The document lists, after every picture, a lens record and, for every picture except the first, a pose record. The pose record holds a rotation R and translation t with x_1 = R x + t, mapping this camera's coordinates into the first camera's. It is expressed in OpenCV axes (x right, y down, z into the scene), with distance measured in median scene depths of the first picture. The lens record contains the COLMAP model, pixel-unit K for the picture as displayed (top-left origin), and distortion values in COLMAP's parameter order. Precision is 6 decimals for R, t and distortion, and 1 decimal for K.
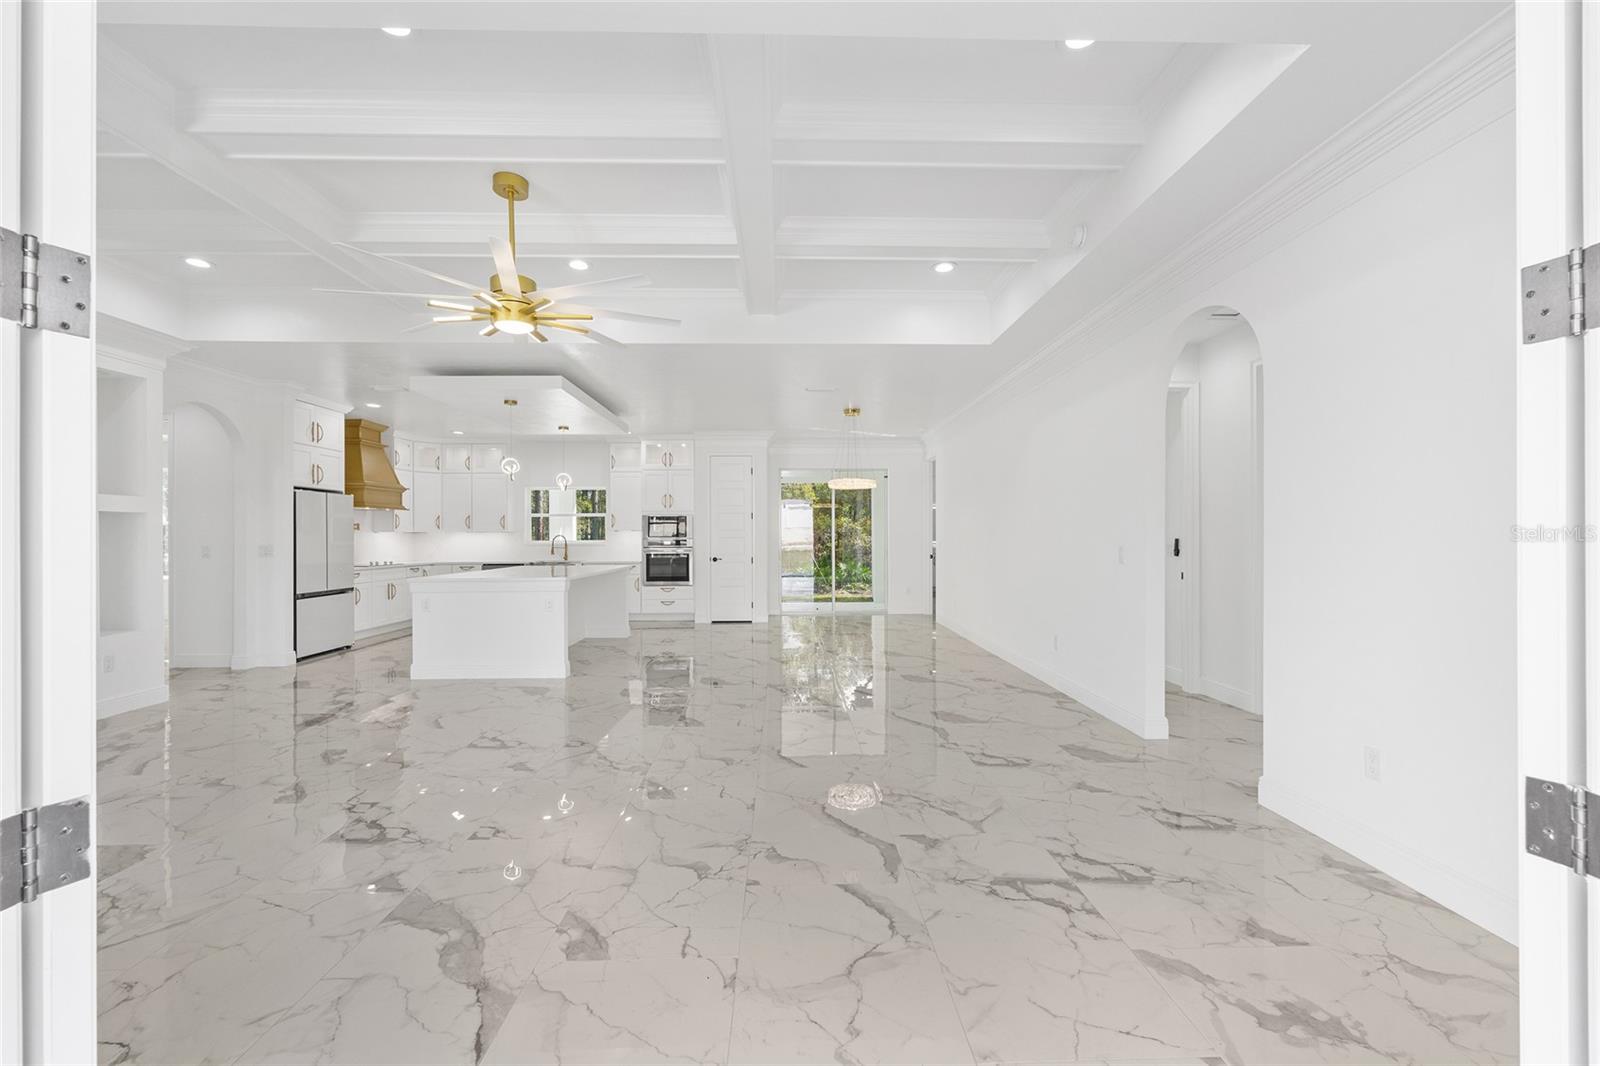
lens RADIAL K [[647.7, 0, 799.0], [0, 647.7, 535.3], [0, 0, 1]] dist [-0.001414, 0.000188]
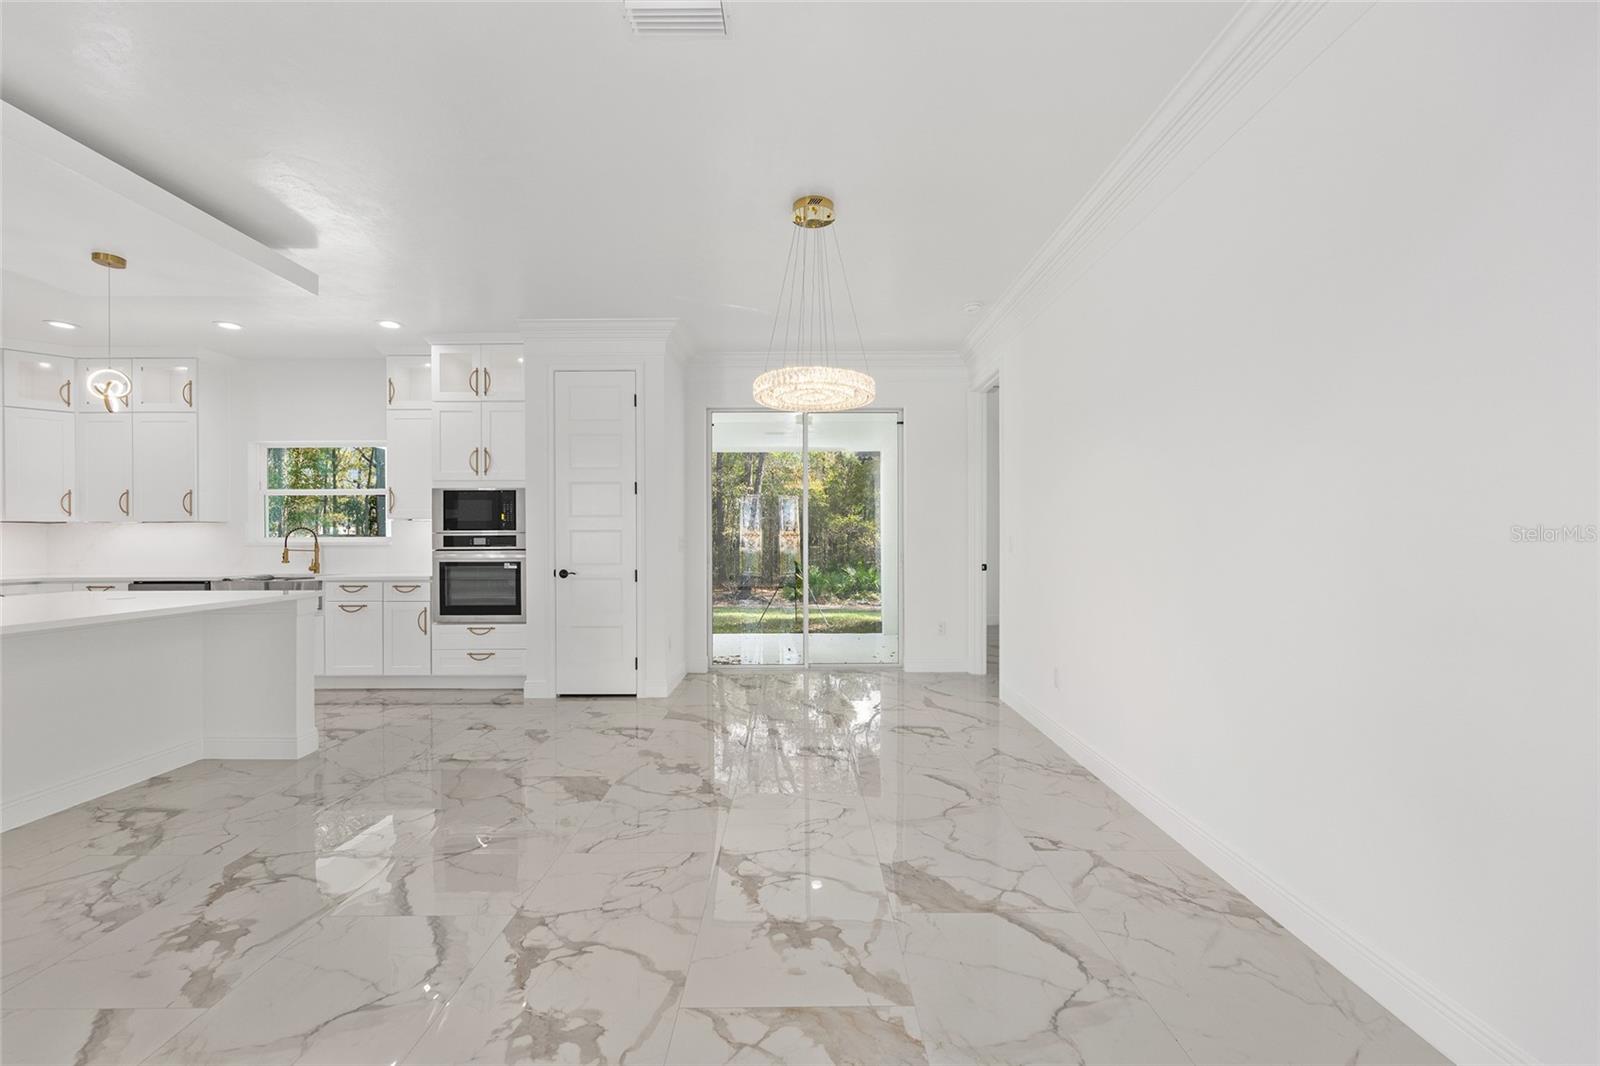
lens RADIAL K [[644.0, 0, 800.4], [0, 644.0, 536.8], [0, 0, 1]] dist [-0.000429, 0.000288]
pose [[0.999682, 0.000188, -0.025222, 0.074674], [-0.000180, 1.000000, 0.000299, 0.008684], [0.025222, -0.000295, 0.999682, 0.534976]]
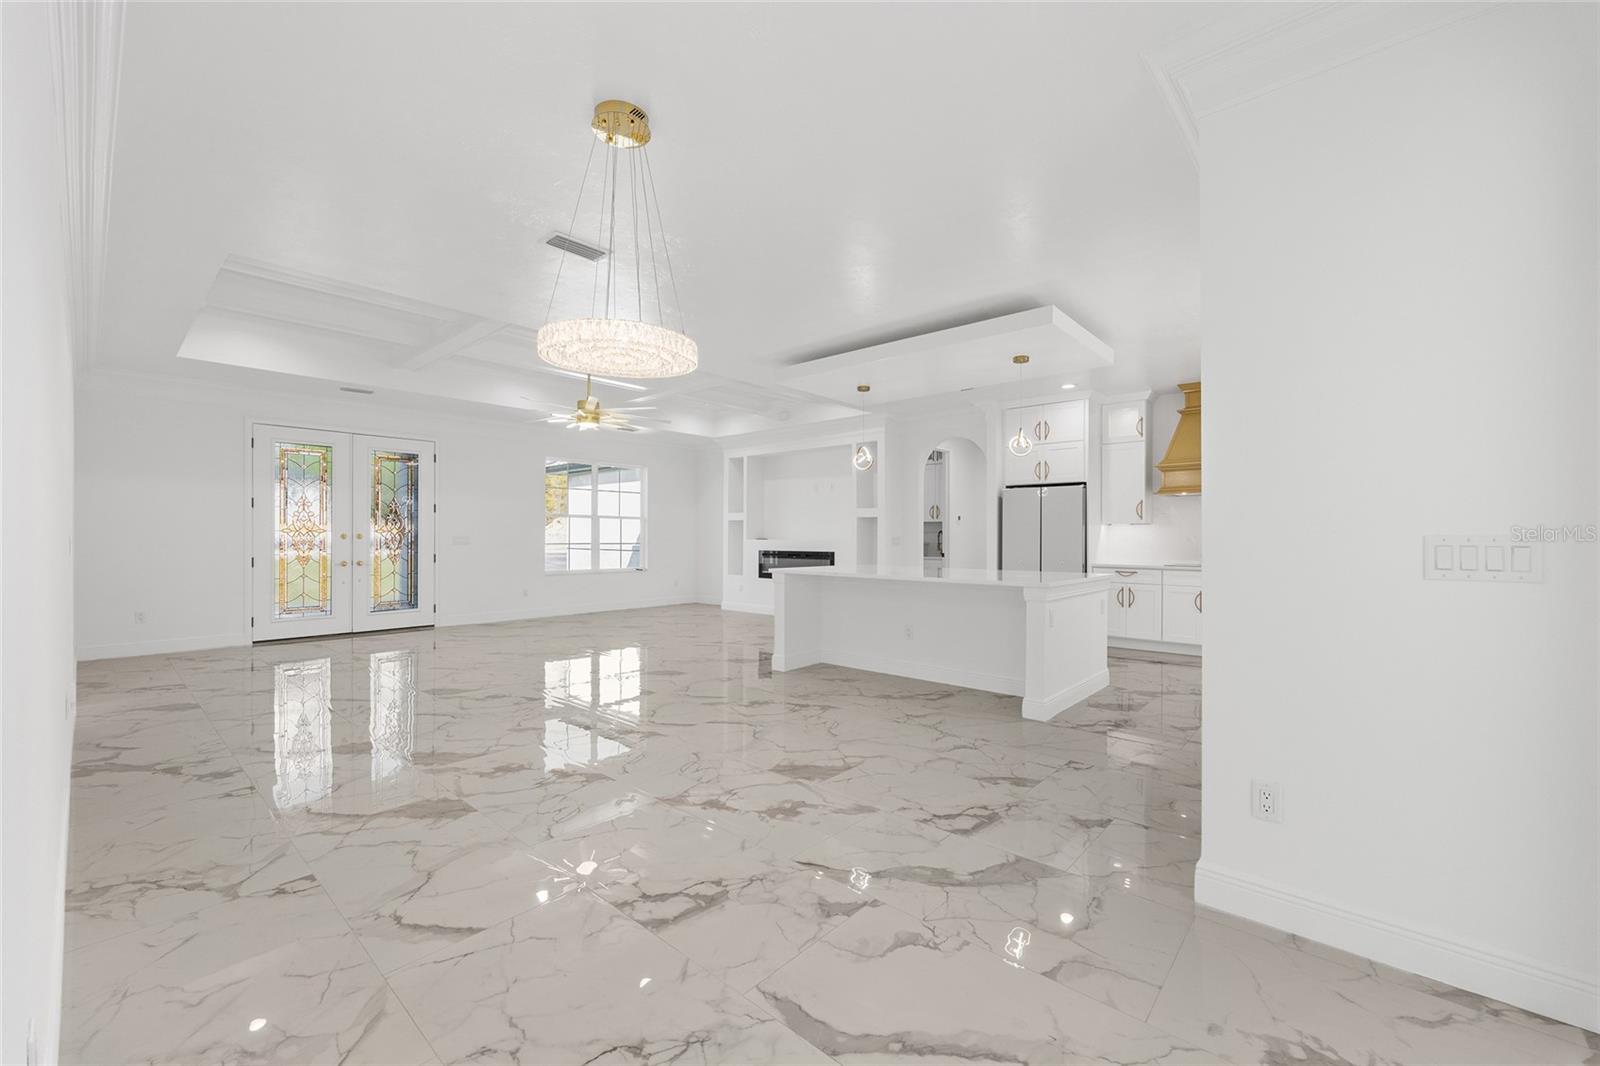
lens RADIAL K [[639.2, 0, 797.6], [0, 639.2, 537.3], [0, 0, 1]] dist [-0.001717, 0.000005]
pose [[-0.686593, 0.002916, -0.727036, 0.220605], [0.001938, 0.999996, 0.002181, 0.009078], [0.727040, 0.000088, -0.686596, 1.131187]]
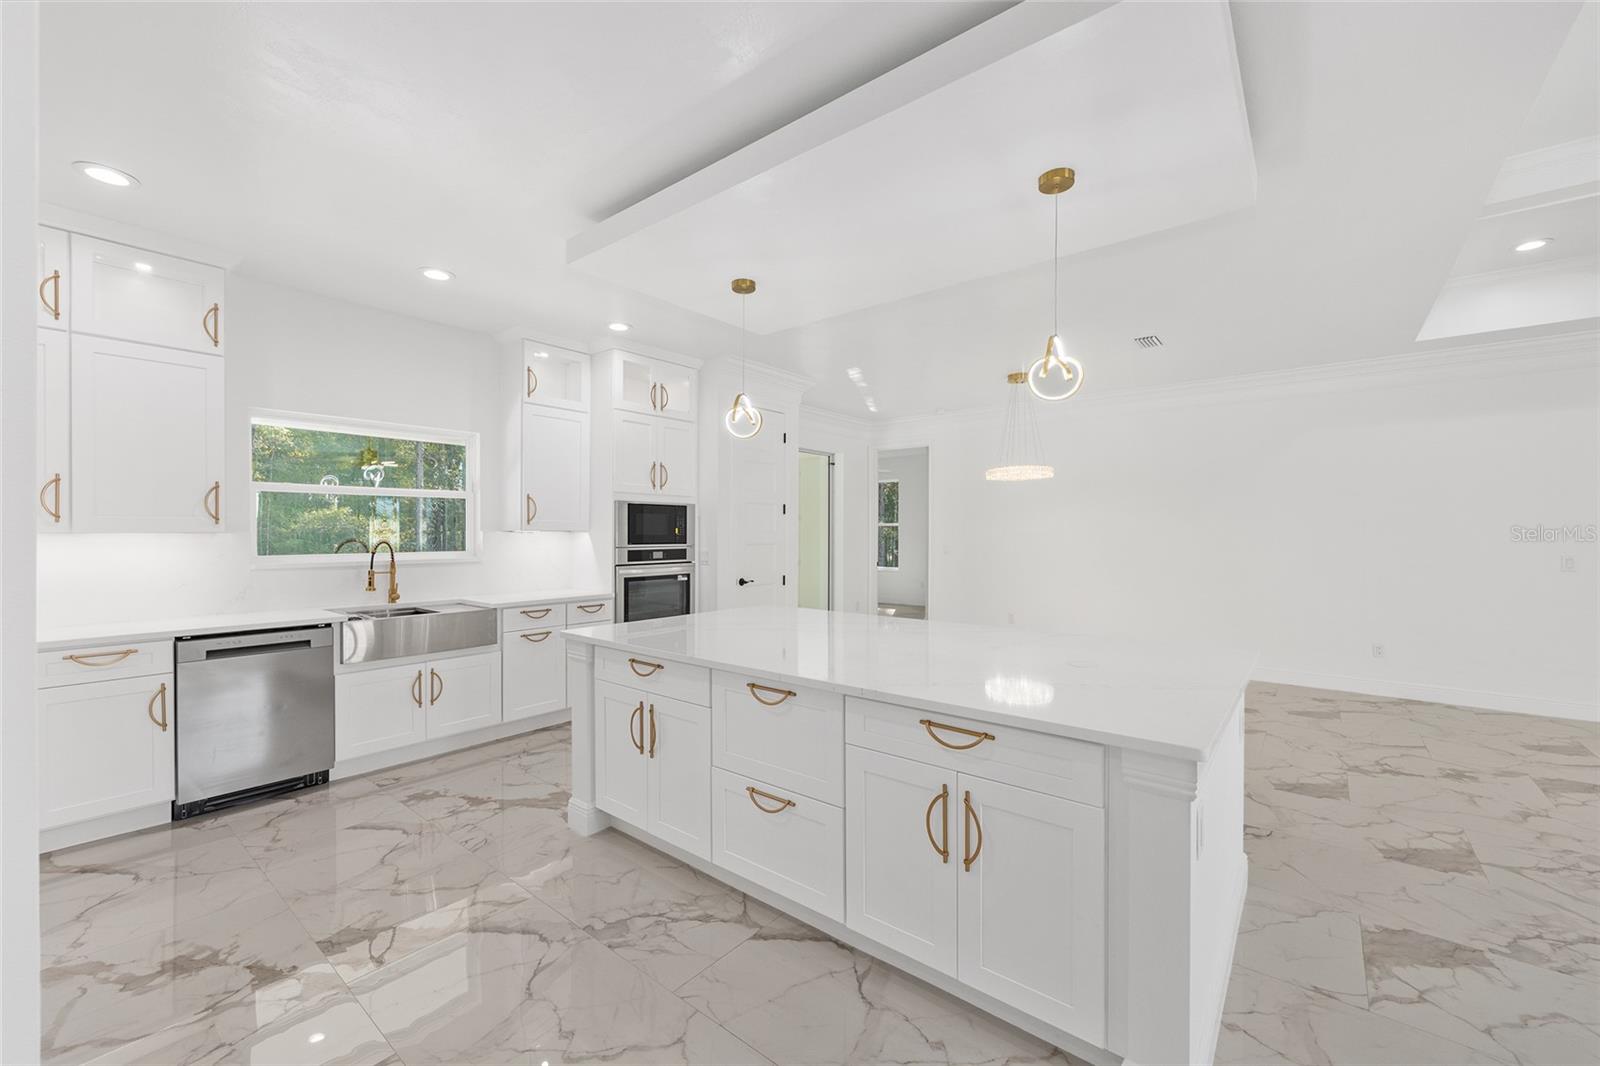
lens RADIAL K [[644.0, 0, 800.4], [0, 644.0, 536.8], [0, 0, 1]] dist [-0.000429, 0.000288]
pose [[0.648455, -0.000975, 0.761253, -0.577147], [-0.004765, 0.999974, 0.005339, -0.007085], [-0.761238, -0.007090, 0.648433, 0.628067]]
